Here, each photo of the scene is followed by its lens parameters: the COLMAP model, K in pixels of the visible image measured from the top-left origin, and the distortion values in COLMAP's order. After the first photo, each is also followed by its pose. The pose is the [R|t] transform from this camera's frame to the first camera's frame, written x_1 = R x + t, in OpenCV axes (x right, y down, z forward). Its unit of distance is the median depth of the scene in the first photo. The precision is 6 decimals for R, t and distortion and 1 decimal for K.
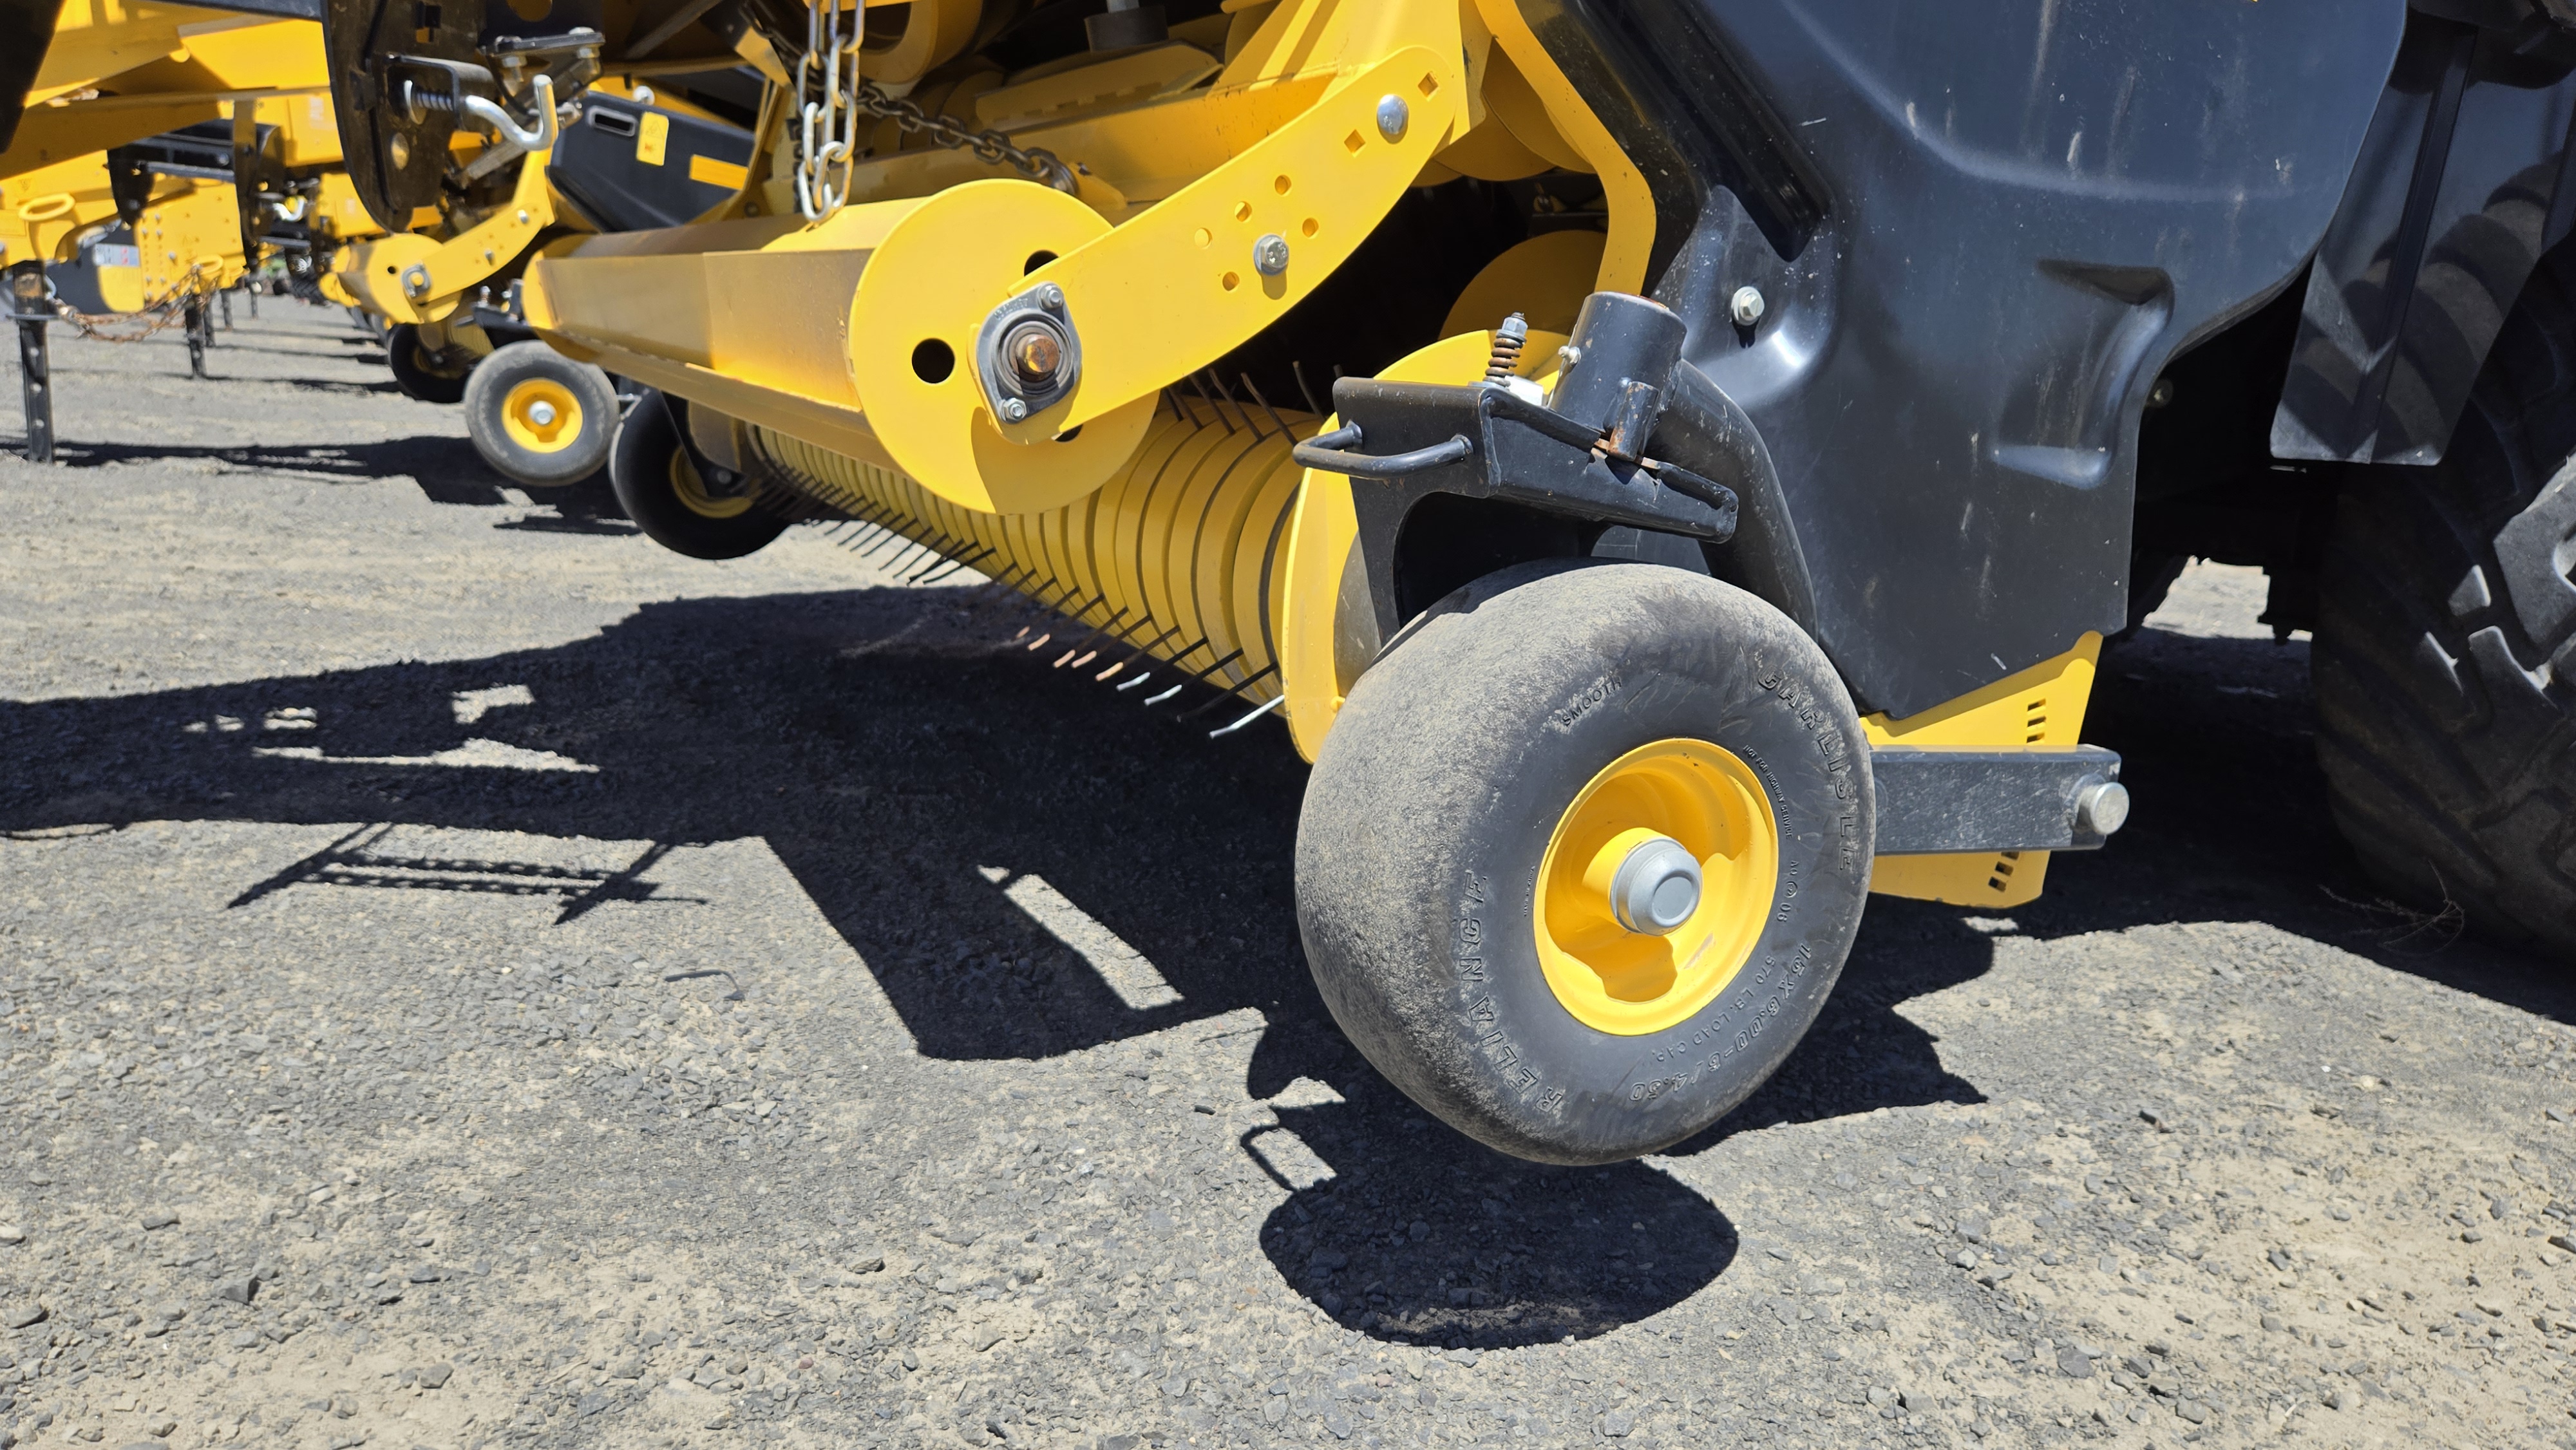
lens RADIAL K [[1804.2, 0, 1288.1], [0, 1804.2, 750.7], [0, 0, 1]] dist [0.032425, -0.009420]
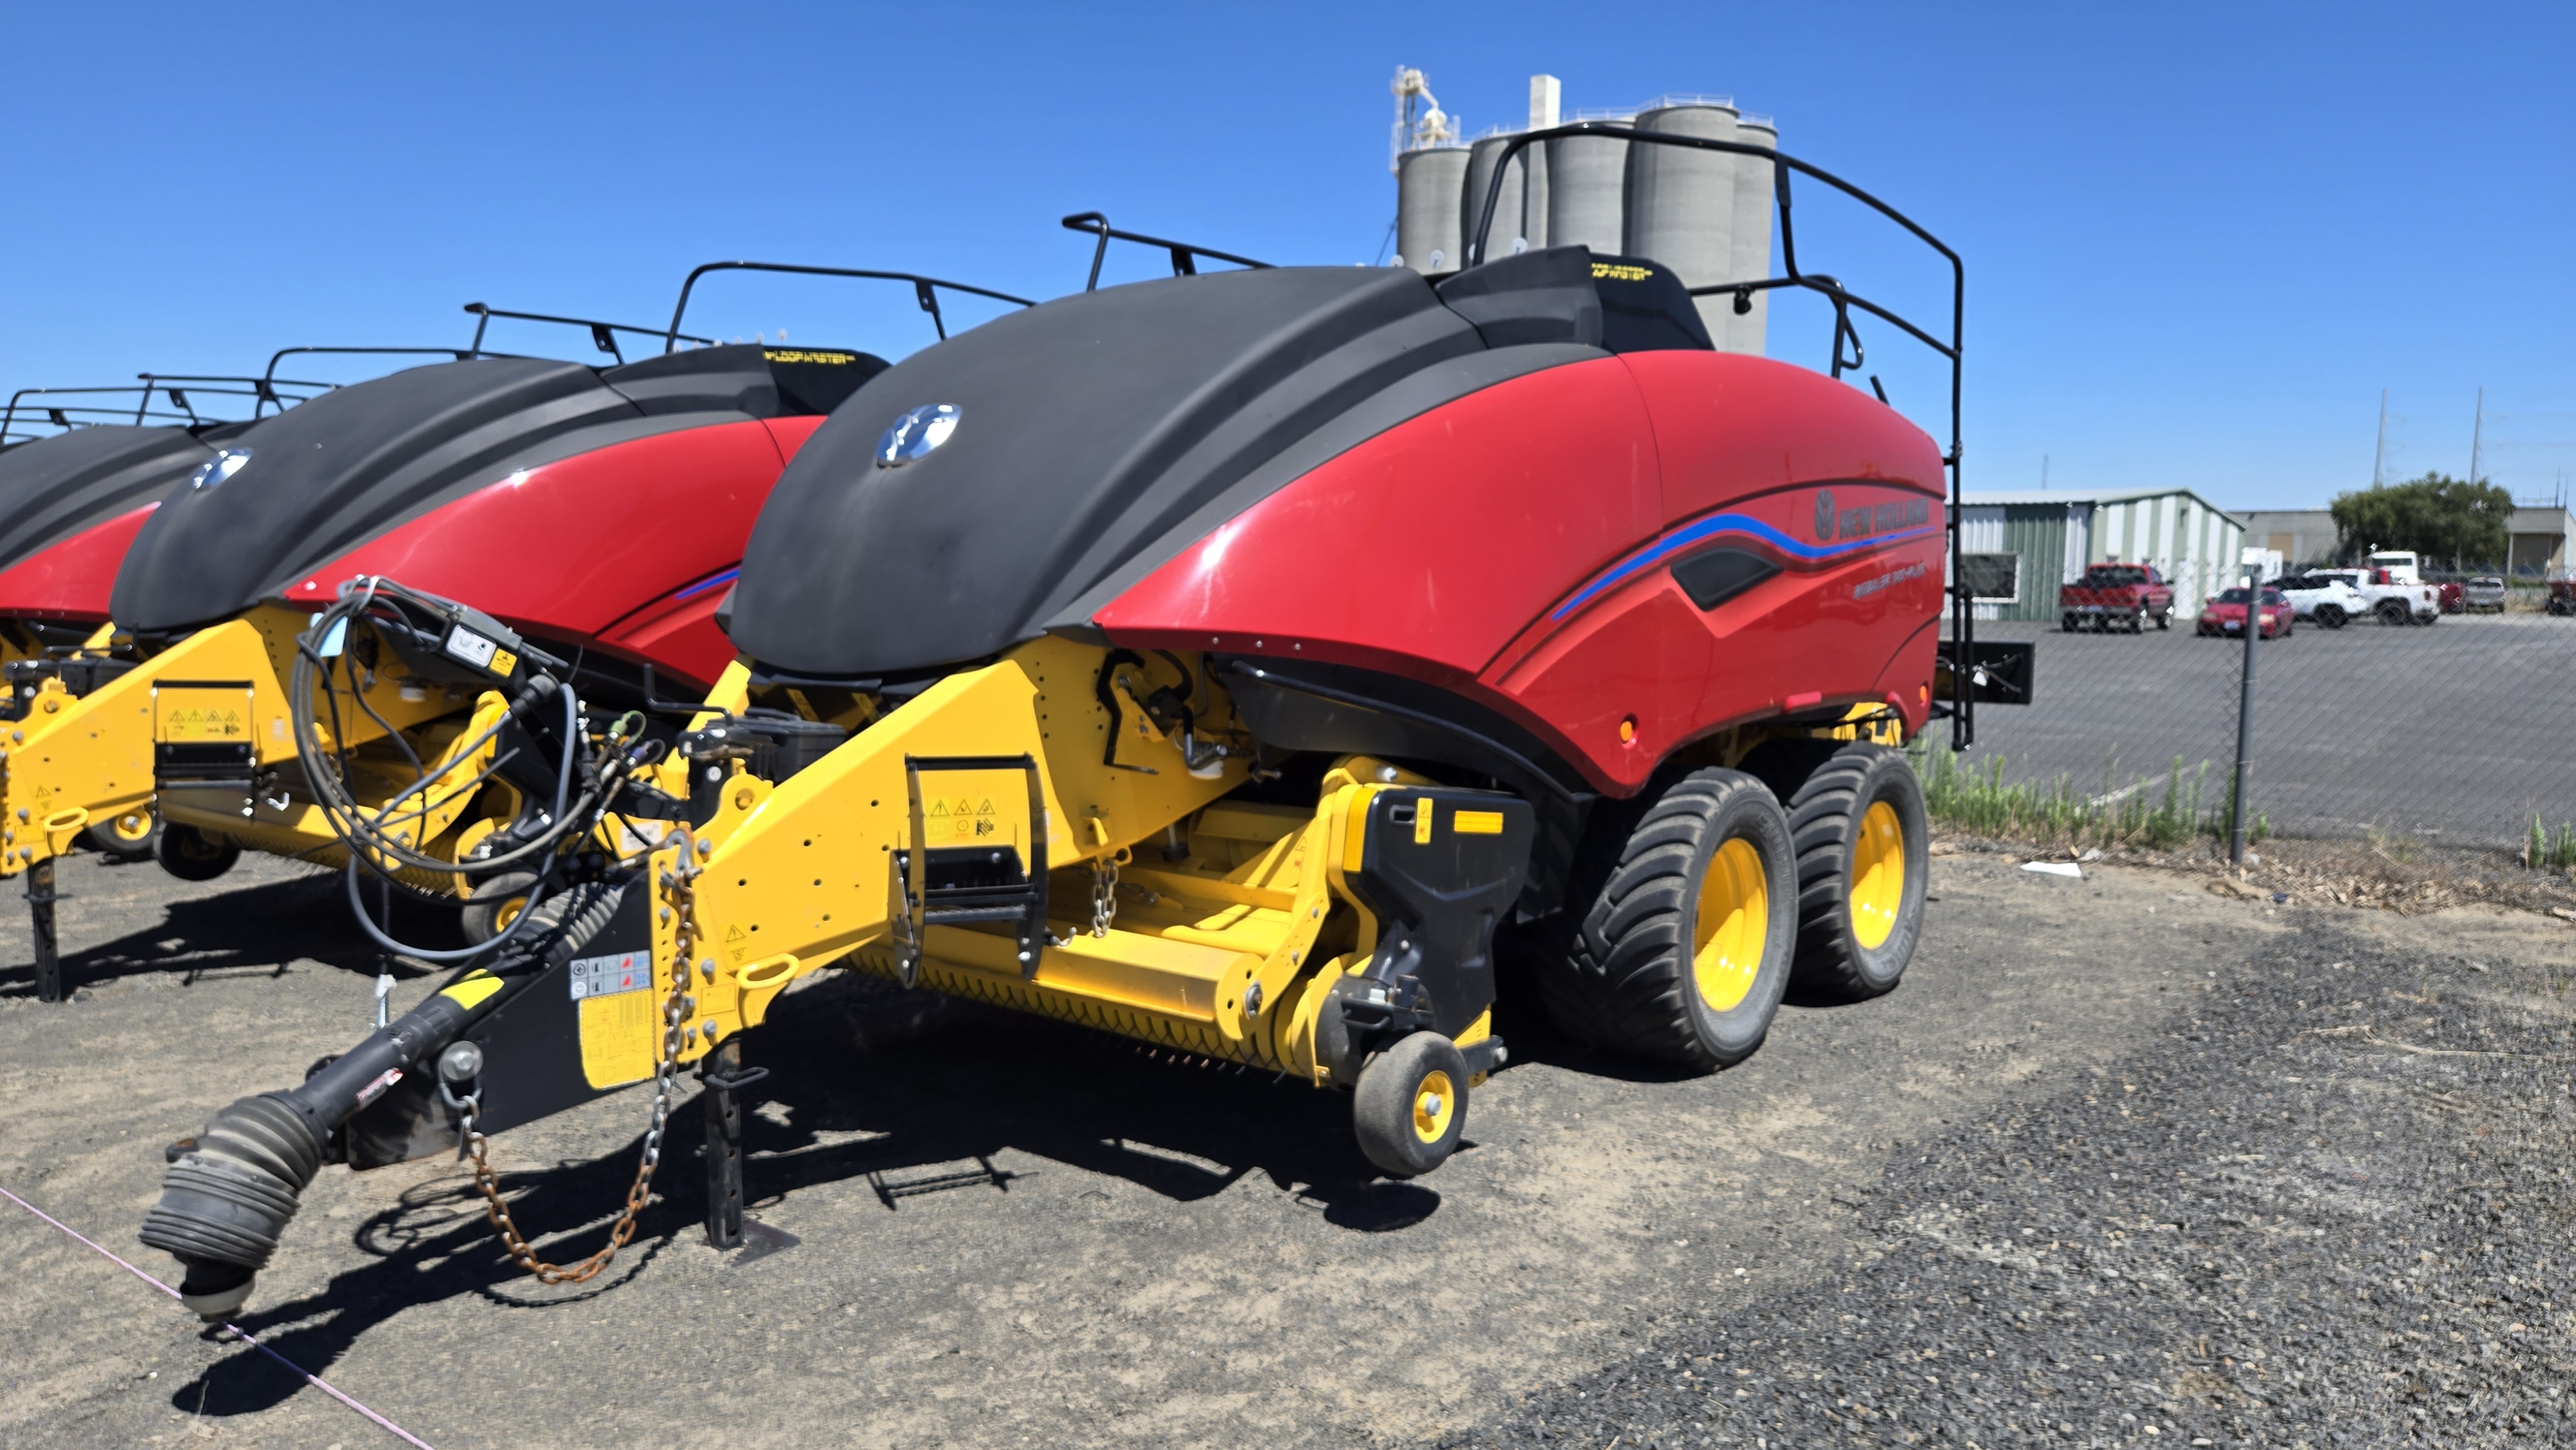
lens RADIAL K [[1804.2, 0, 1276.7], [0, 1804.2, 718.7], [0, 0, 1]] dist [0.032425, -0.009420]
pose [[0.914090, -0.115885, 0.388599, -1.256357], [0.157205, 0.984625, -0.076161, -0.416838], [-0.373798, 0.130708, 0.918254, -2.179257]]
